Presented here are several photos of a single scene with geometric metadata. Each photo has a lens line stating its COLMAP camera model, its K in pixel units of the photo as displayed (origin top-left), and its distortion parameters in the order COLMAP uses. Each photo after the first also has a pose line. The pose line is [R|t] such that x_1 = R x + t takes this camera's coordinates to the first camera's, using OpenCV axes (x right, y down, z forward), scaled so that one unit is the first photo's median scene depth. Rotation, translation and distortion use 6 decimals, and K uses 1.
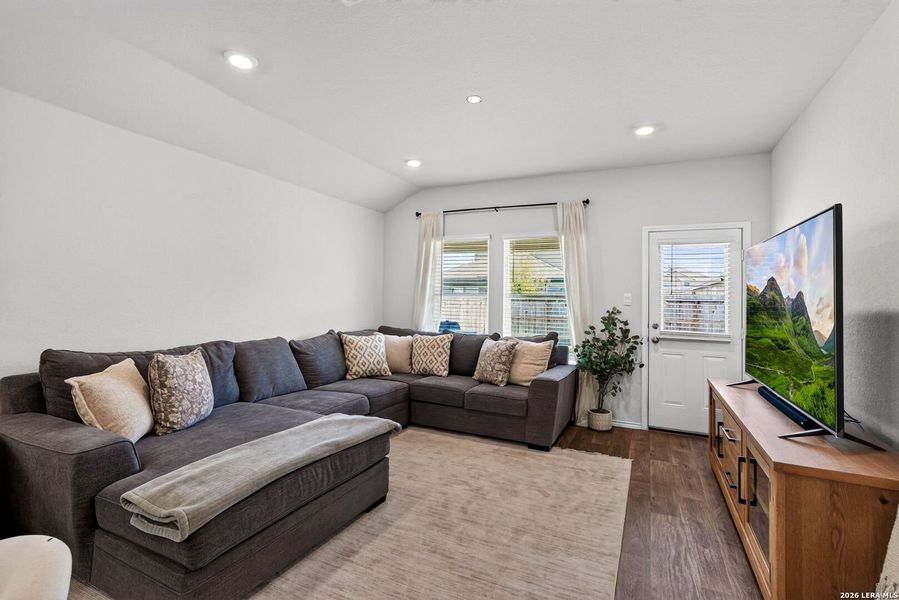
lens RADIAL K [[421.9, 0, 448.0], [0, 421.9, 288.5], [0, 0, 1]] dist [0.013424, 0.000154]
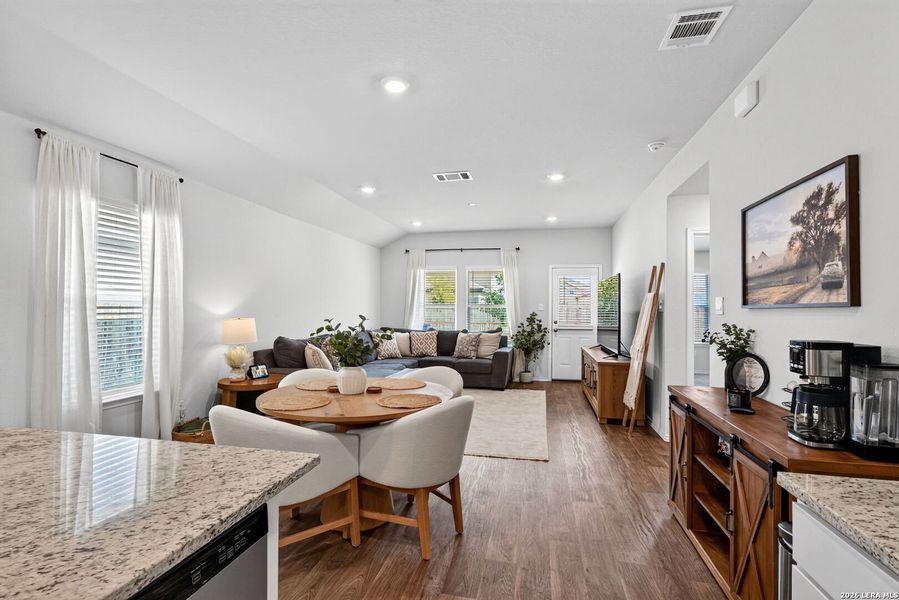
lens RADIAL K [[425.2, 0, 446.0], [0, 425.2, 305.3], [0, 0, 1]] dist [-0.001566, 0.000100]
pose [[0.974698, -0.010164, 0.223296, -0.345387], [0.005888, 0.999786, 0.019807, -0.018900], [-0.223450, -0.017991, 0.974549, -0.614120]]
